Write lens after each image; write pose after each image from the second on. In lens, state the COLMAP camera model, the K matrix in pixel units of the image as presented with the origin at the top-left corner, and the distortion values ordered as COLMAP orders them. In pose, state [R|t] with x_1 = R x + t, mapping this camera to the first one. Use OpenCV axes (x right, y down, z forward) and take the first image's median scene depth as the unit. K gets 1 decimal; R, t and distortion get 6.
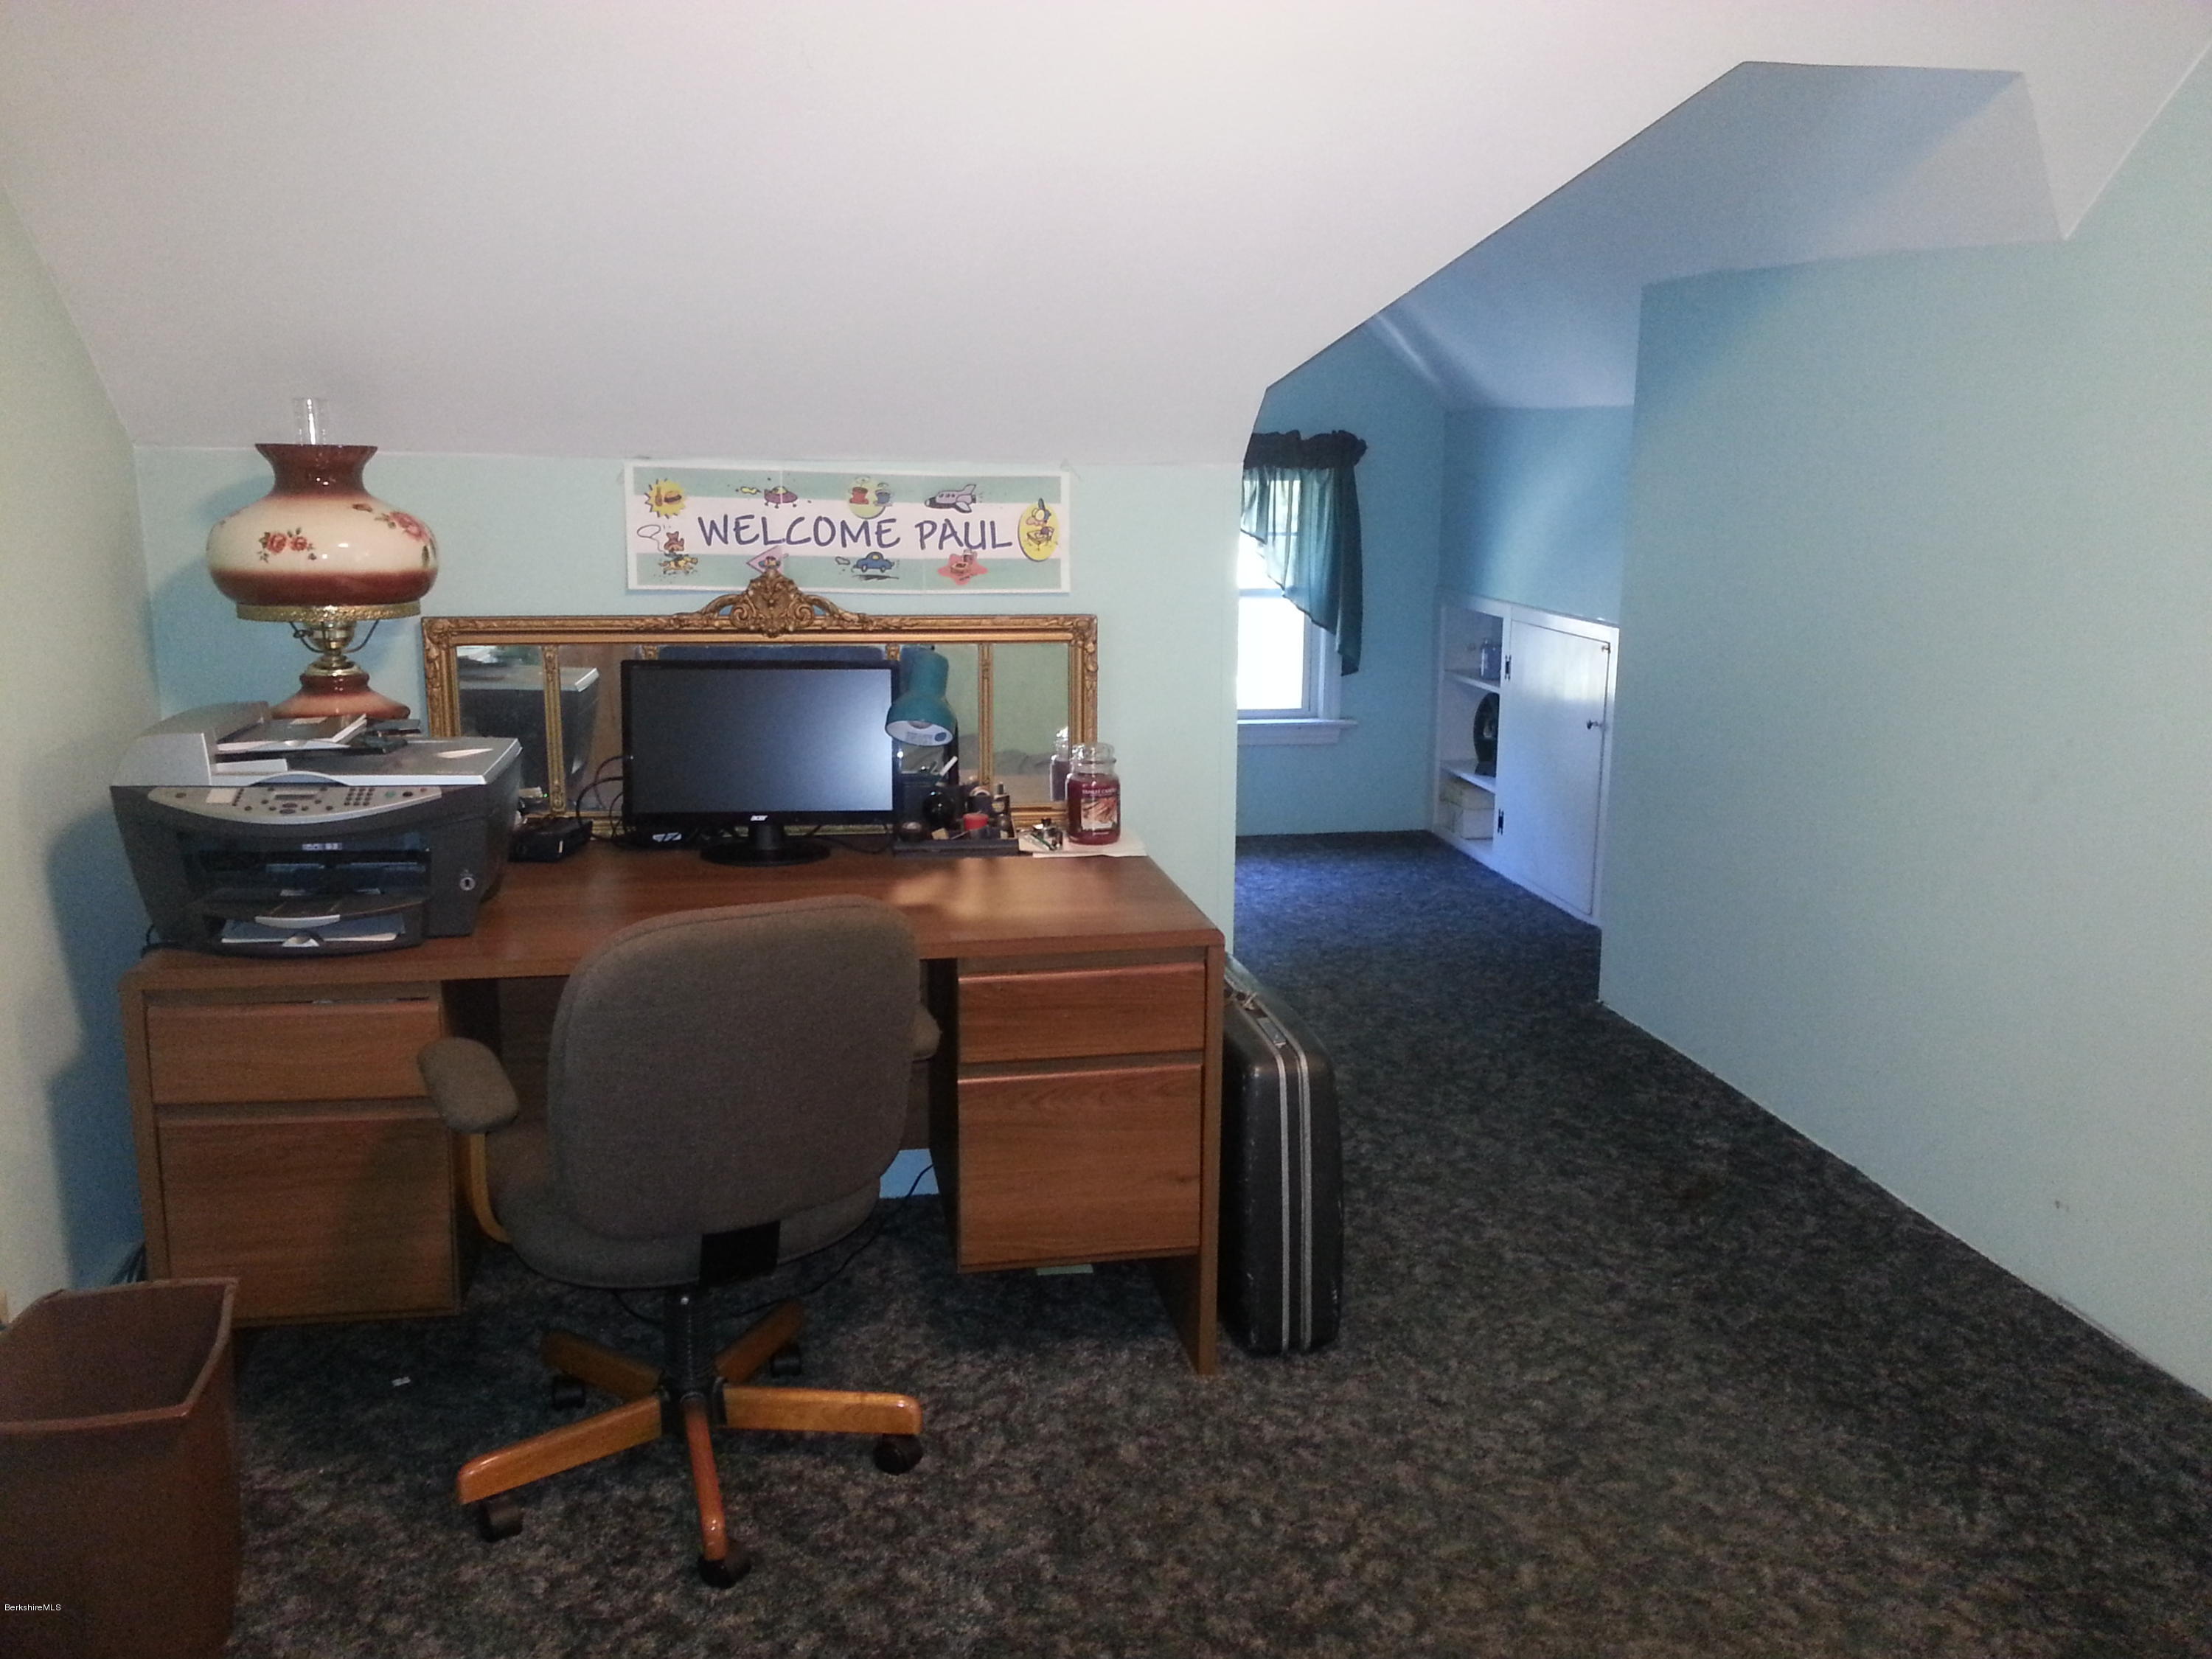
lens RADIAL K [[1797.1, 0, 1106.0], [0, 1797.1, 829.5], [0, 0, 1]] dist [0.122675, -0.235440]
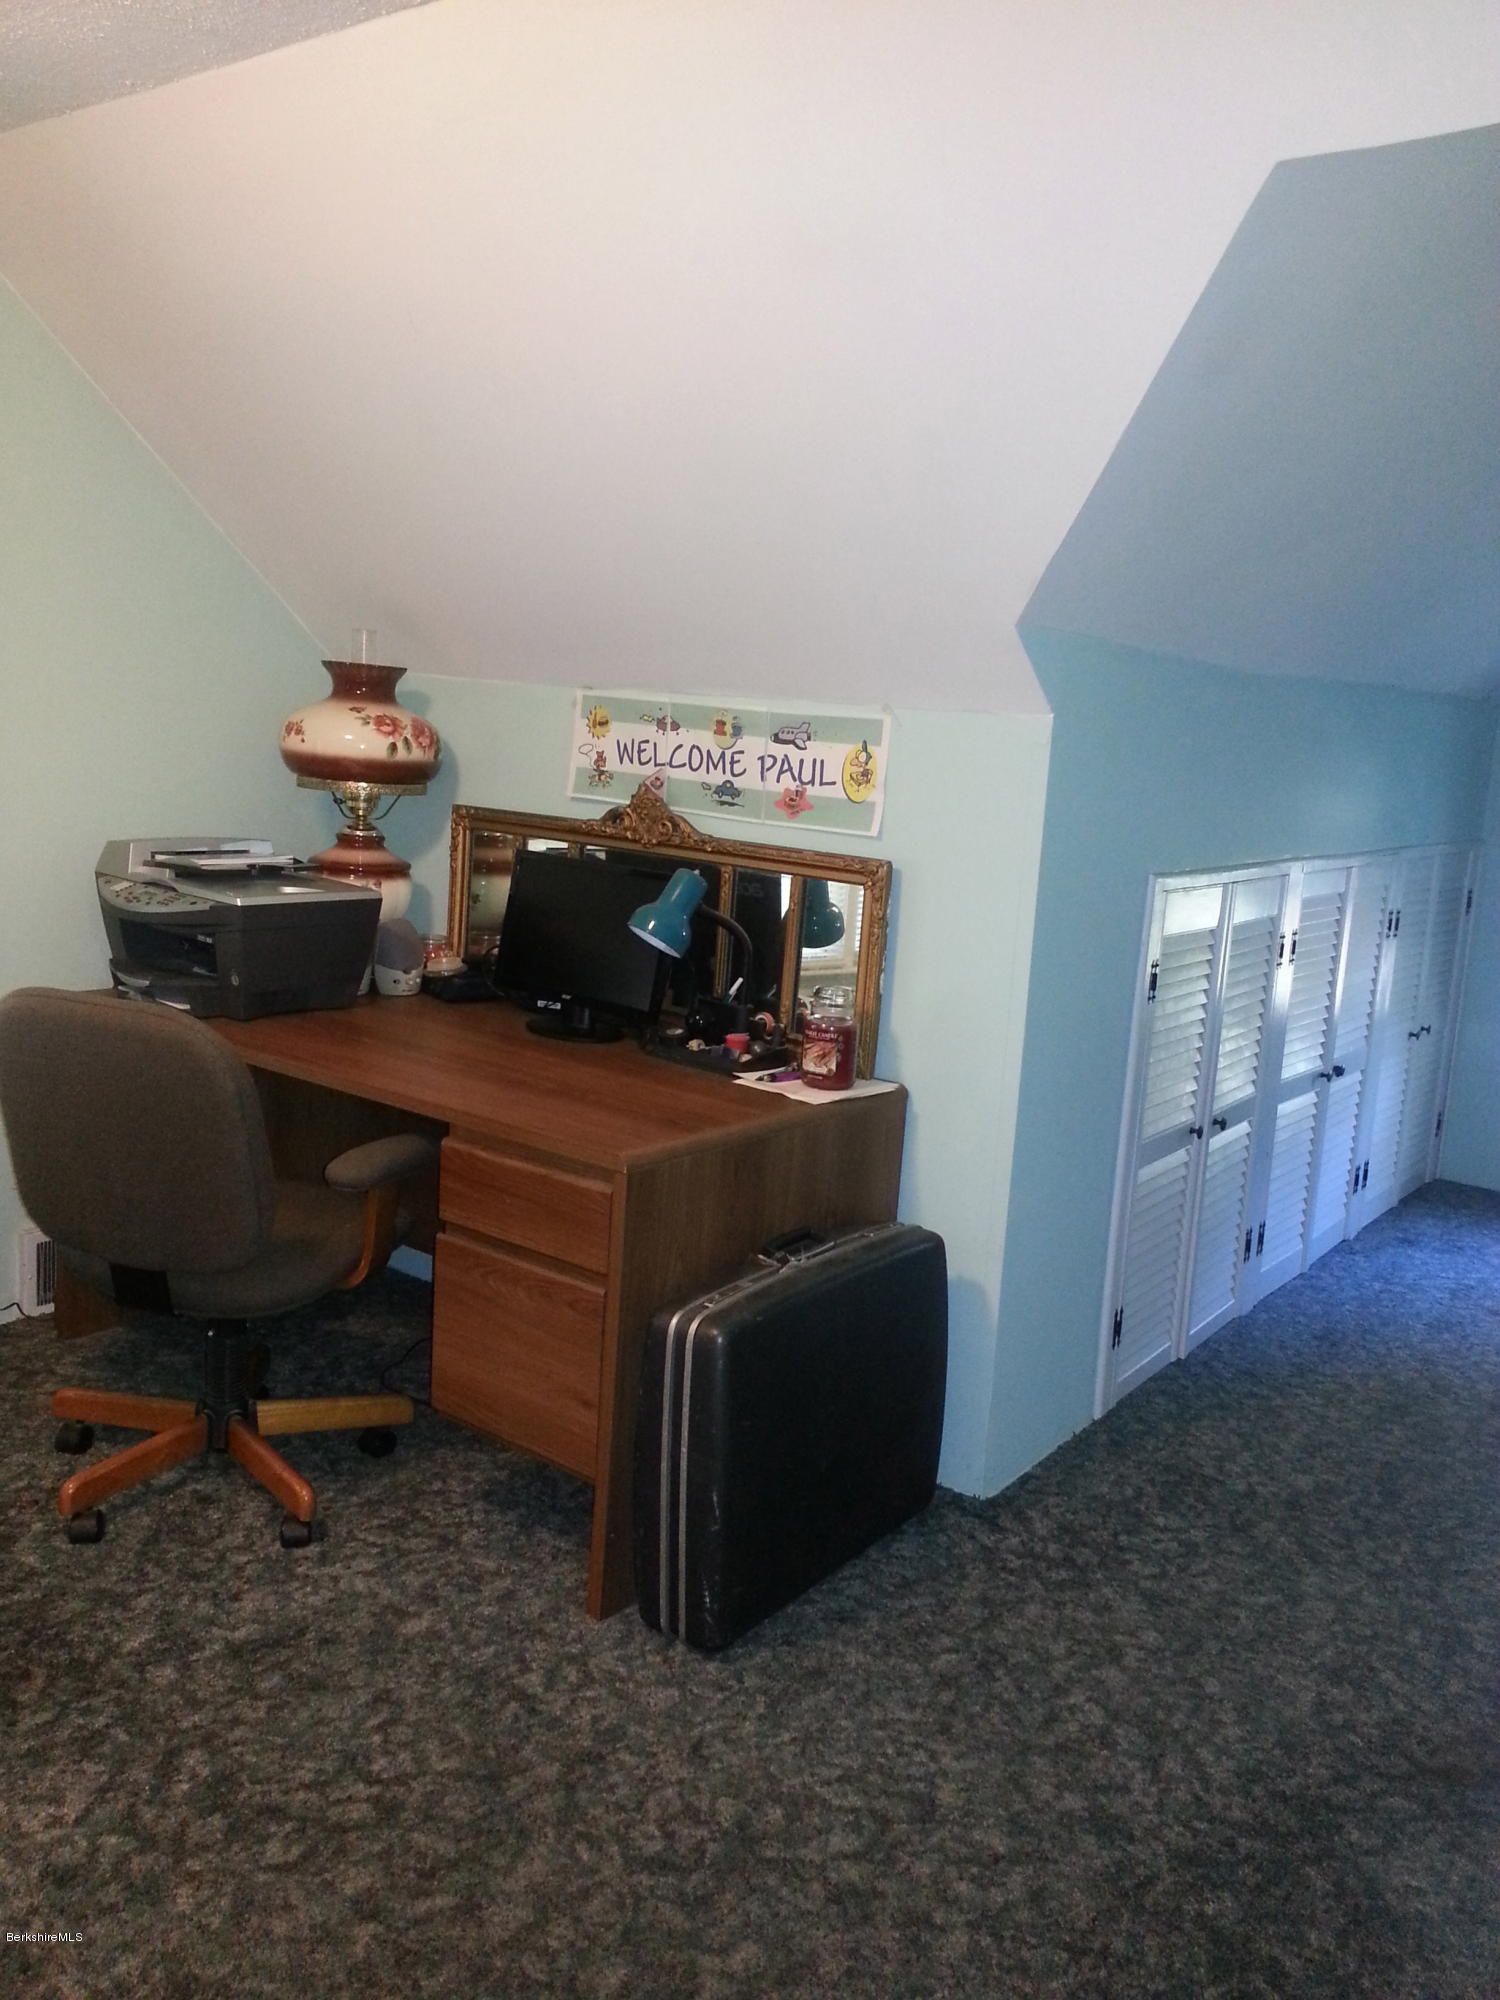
lens RADIAL K [[1624.8, 0, 750.0], [0, 1624.8, 1000.0], [0, 0, 1]] dist [0.122675, -0.235440]
pose [[0.662018, 0.165542, -0.730977, 0.620964], [-0.215339, 0.976192, 0.026050, -0.054577], [0.717887, 0.140162, 0.681904, 0.369303]]
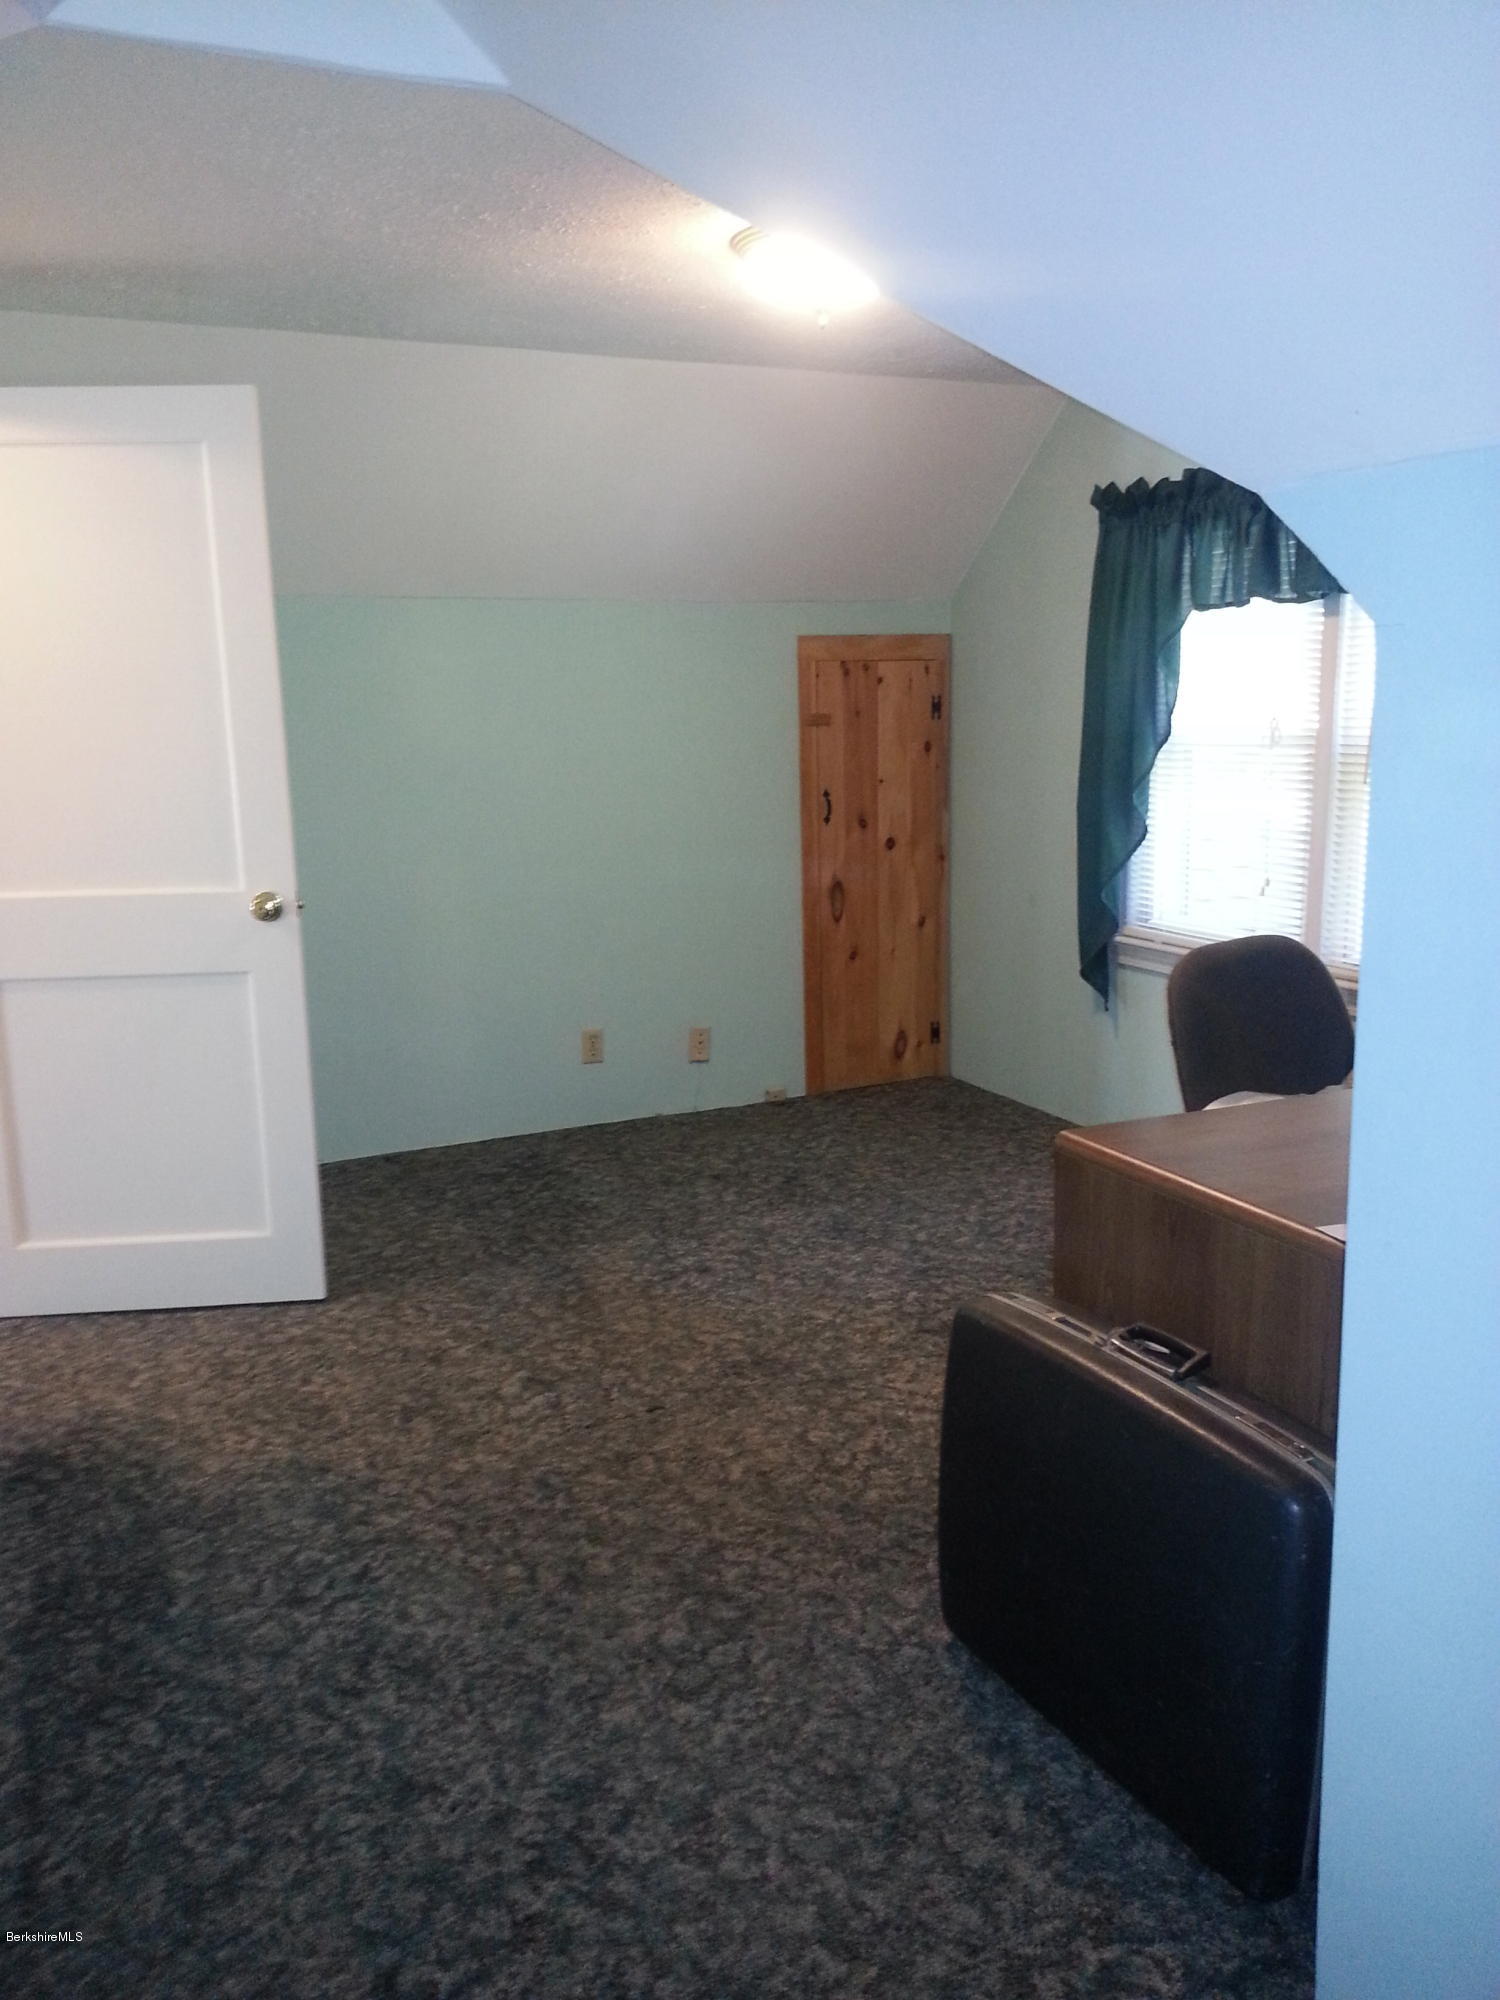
lens RADIAL K [[1624.8, 0, 750.0], [0, 1624.8, 1000.0], [0, 0, 1]] dist [0.122675, -0.235440]
pose [[-0.969174, 0.065060, -0.237632, 0.359212], [-0.031722, 0.923525, 0.382224, -0.286117], [0.244327, 0.377980, -0.892993, 1.444533]]
